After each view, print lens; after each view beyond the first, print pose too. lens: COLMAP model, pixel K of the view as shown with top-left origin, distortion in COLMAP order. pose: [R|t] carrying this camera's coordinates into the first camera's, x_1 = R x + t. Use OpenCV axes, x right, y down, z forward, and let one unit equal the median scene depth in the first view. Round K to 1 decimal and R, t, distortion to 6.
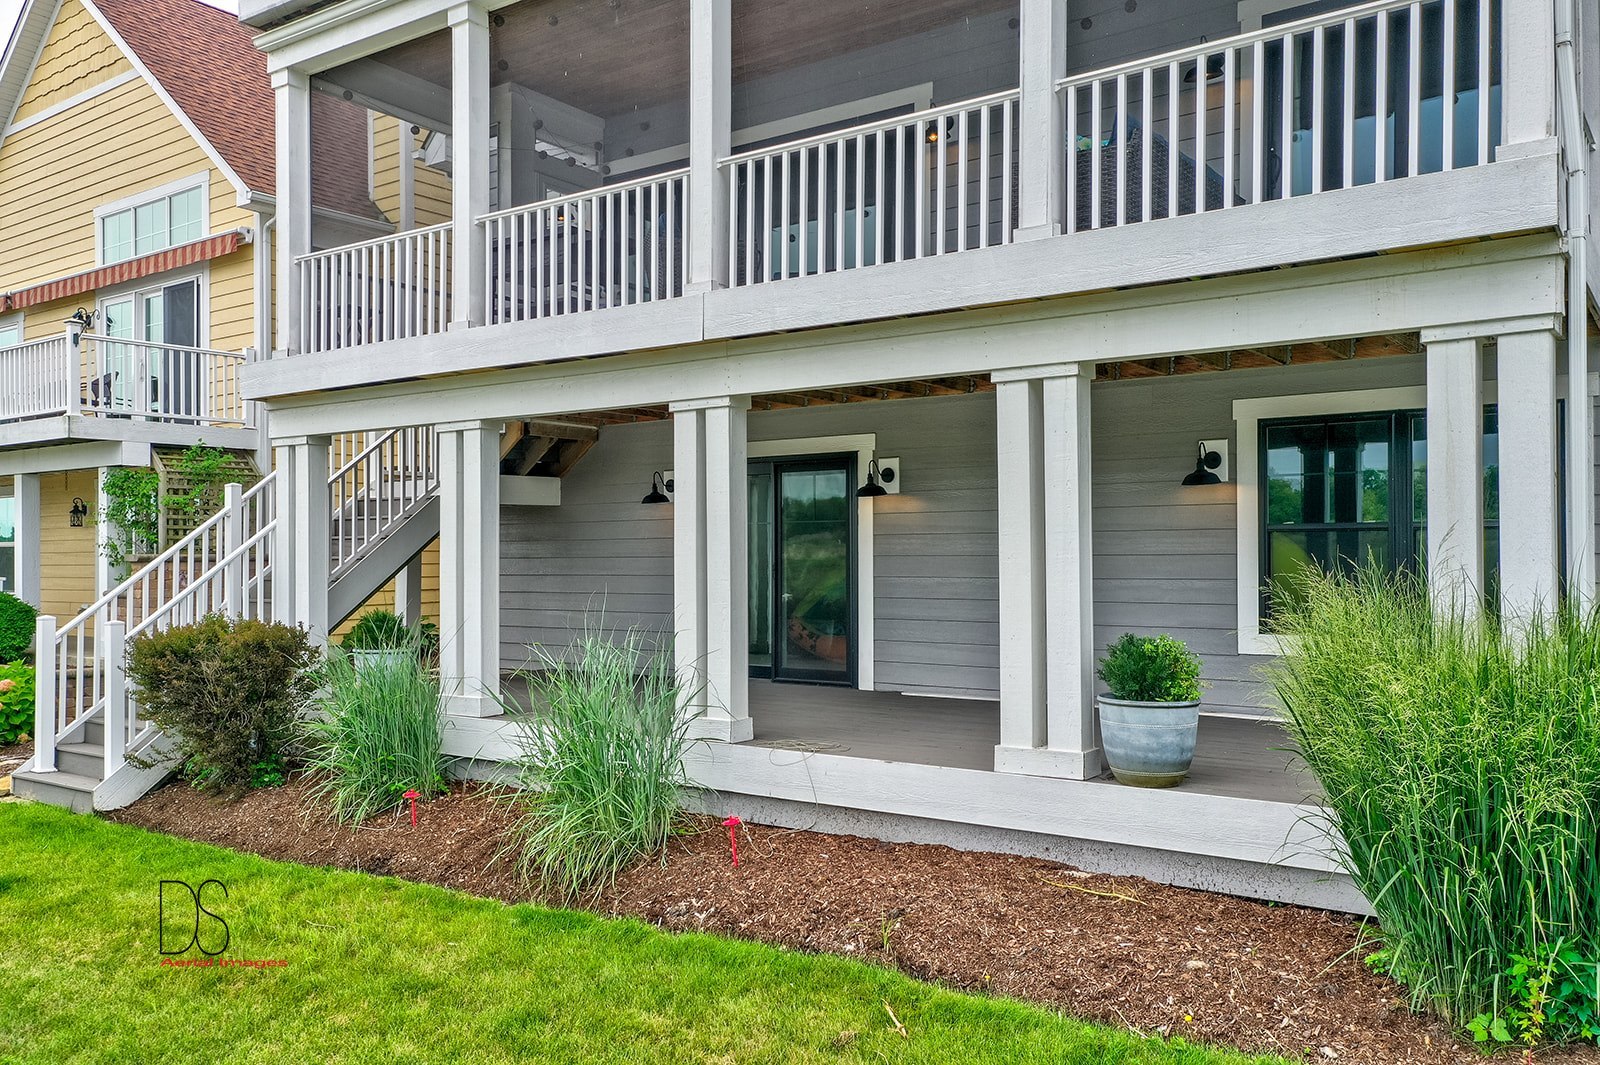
lens RADIAL K [[1290.6, 0, 806.3], [0, 1290.6, 544.6], [0, 0, 1]] dist [0.024524, 0.032257]
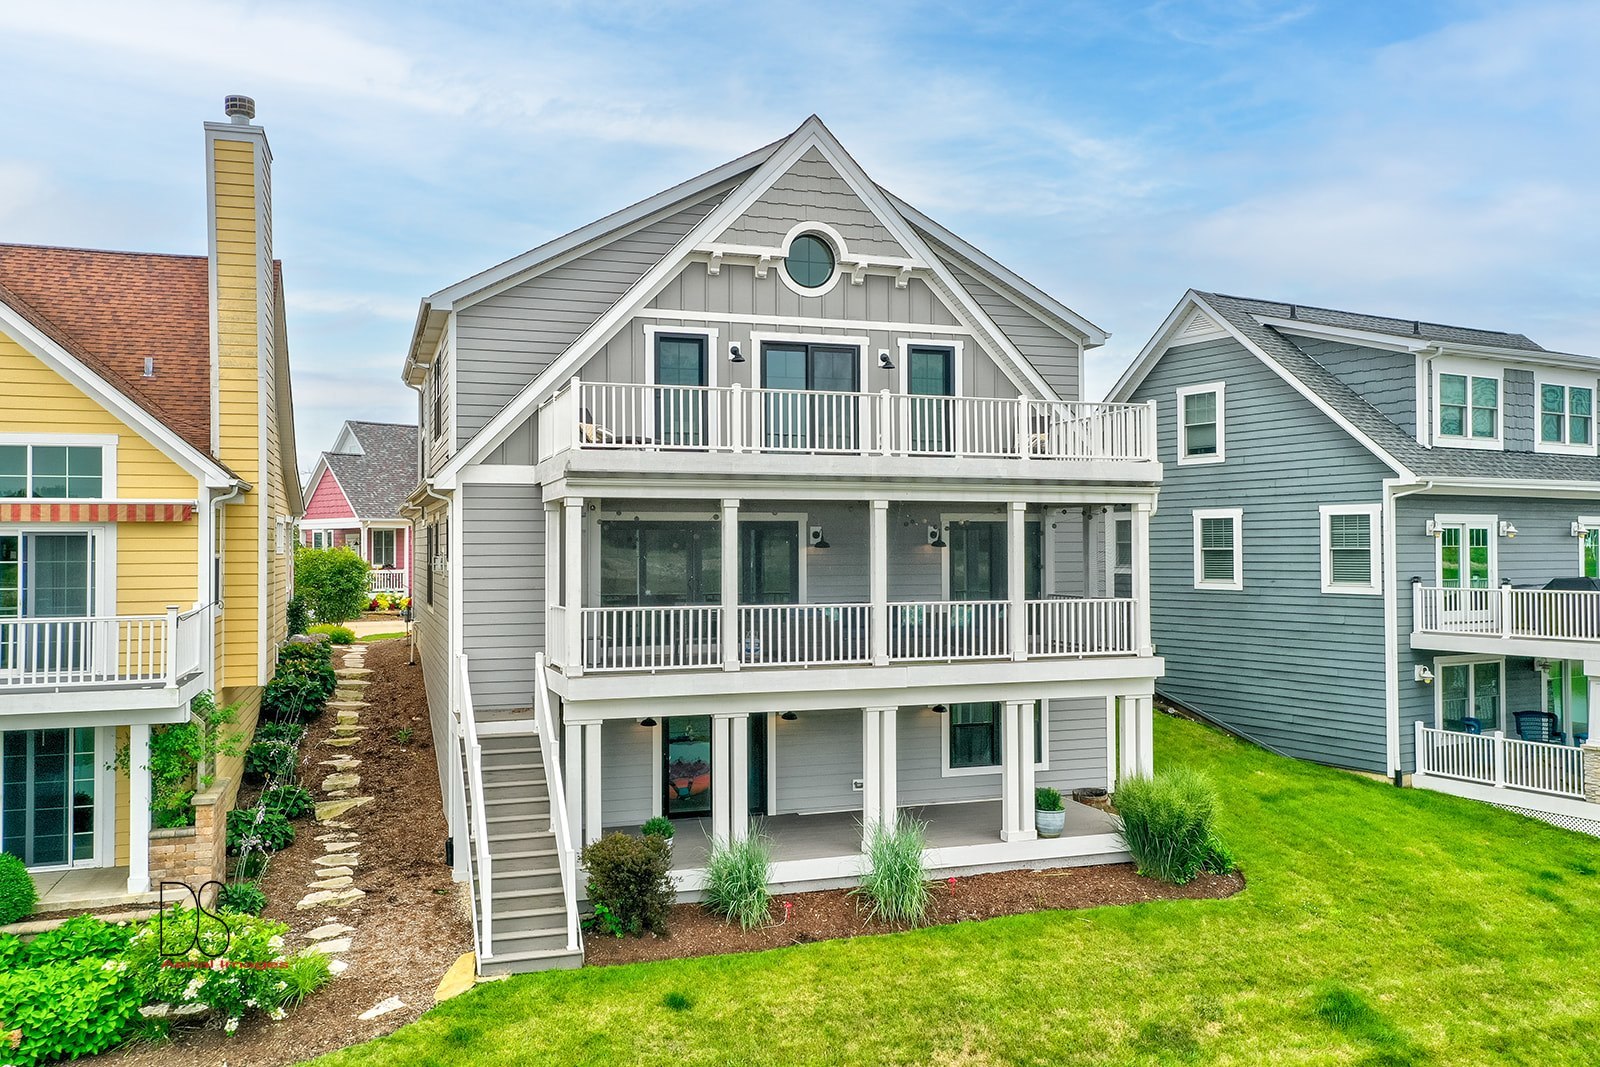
lens RADIAL K [[1290.6, 0, 809.0], [0, 1290.6, 533.8], [0, 0, 1]] dist [0.024524, 0.032257]
pose [[0.579927, 0.011109, 0.814593, -2.473078], [-0.007661, 0.999937, -0.008182, -0.483980], [-0.814633, -0.001496, 0.579975, -0.298367]]
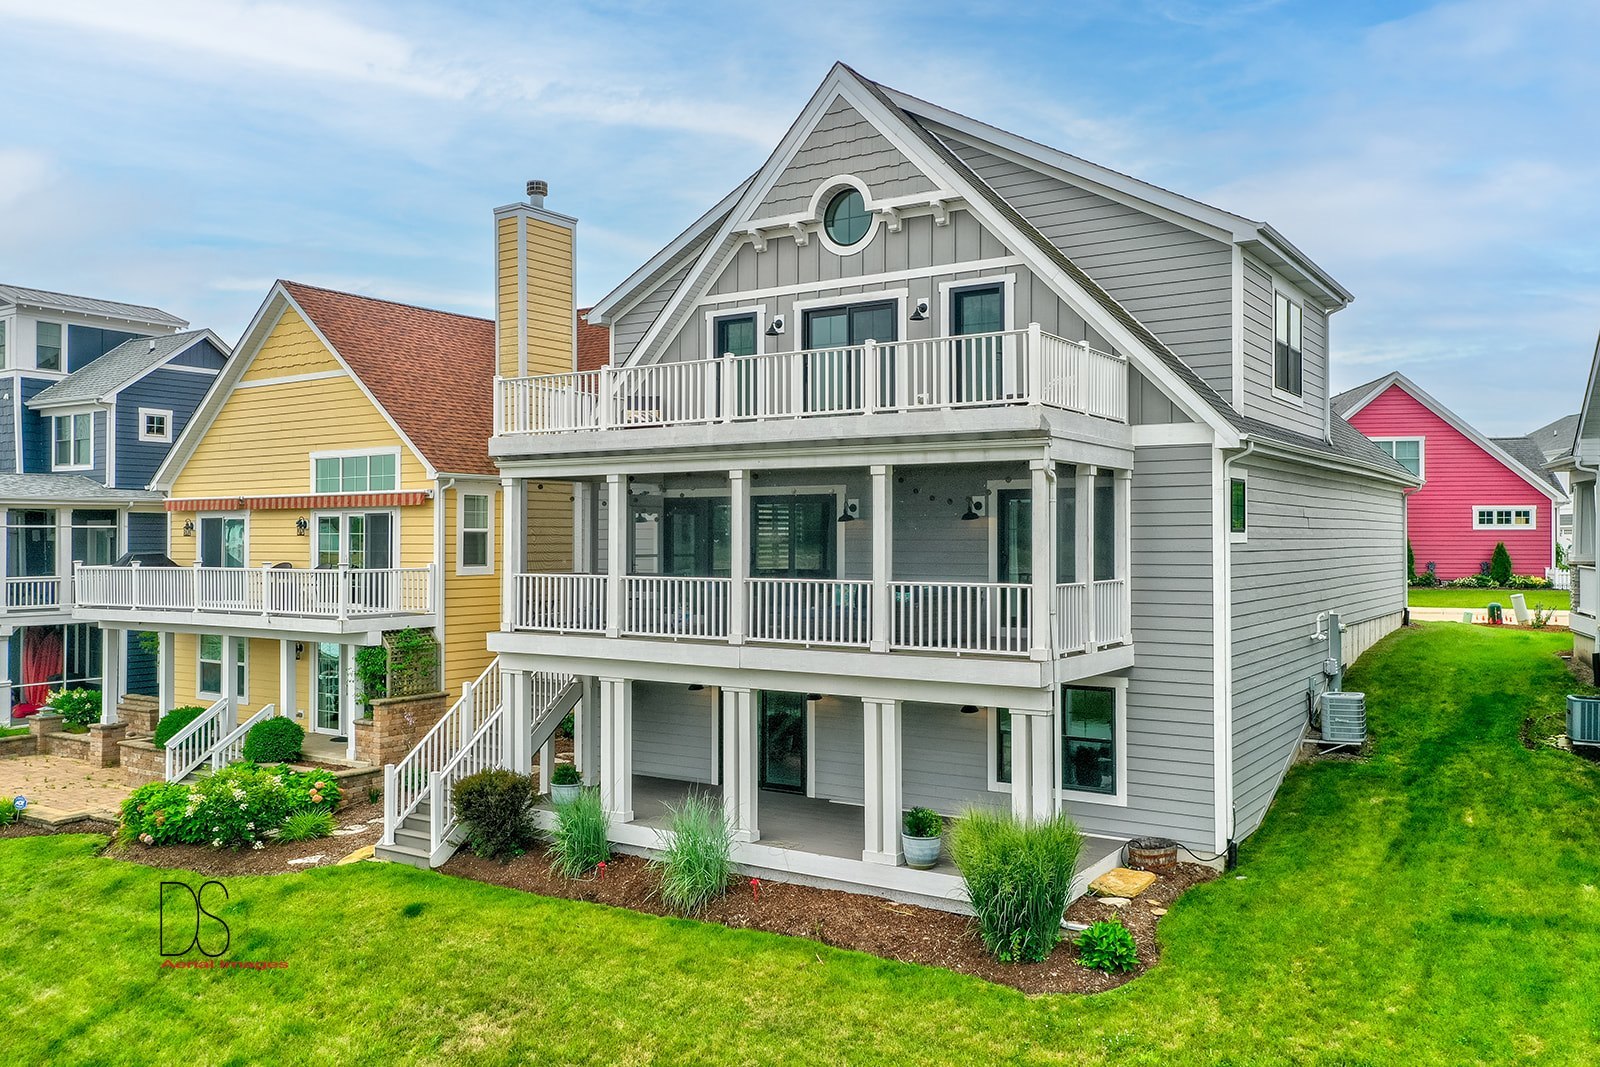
lens RADIAL K [[1290.6, 0, 805.8], [0, 1290.6, 525.8], [0, 0, 1]] dist [0.024524, 0.032257]
pose [[0.999204, 0.002884, 0.039784, -0.061837], [-0.002948, 0.999994, 0.001547, -0.470081], [-0.039779, -0.001663, 0.999207, -1.465080]]
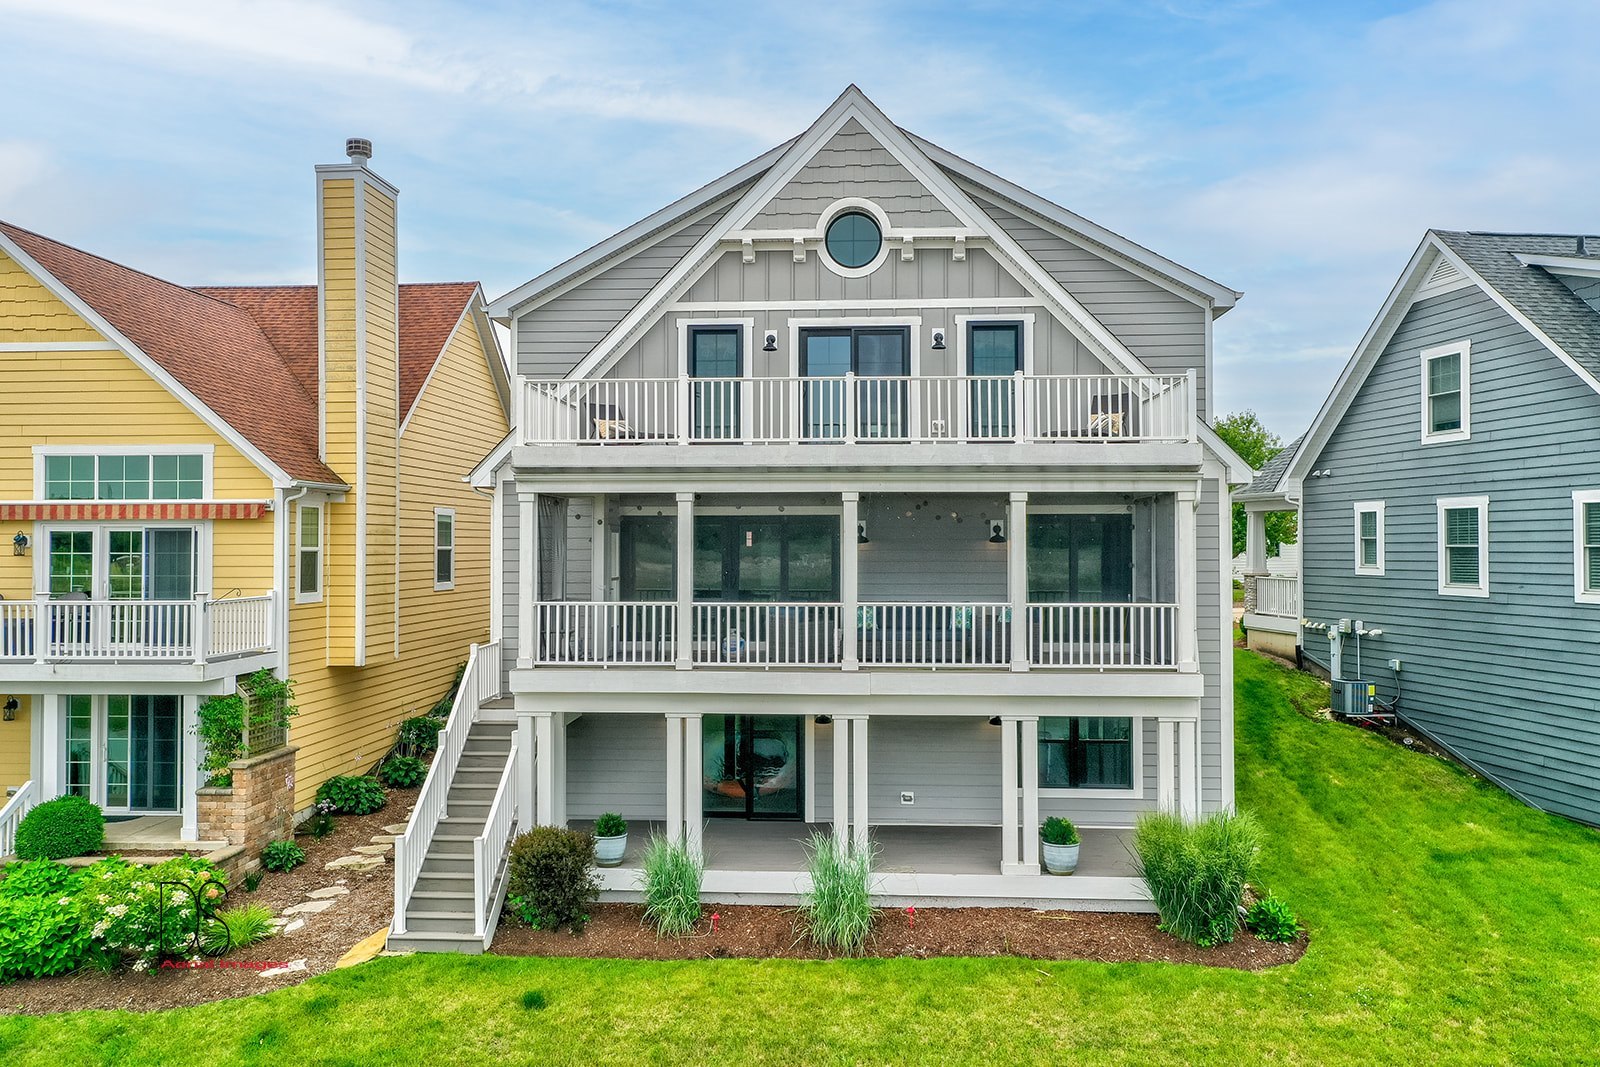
lens RADIAL K [[1290.6, 0, 807.4], [0, 1290.6, 526.6], [0, 0, 1]] dist [0.024524, 0.032257]
pose [[0.848917, 0.010494, 0.528422, -1.546566], [-0.008404, 0.999944, -0.006356, -0.494230], [-0.528459, 0.000954, 0.848958, -0.961954]]
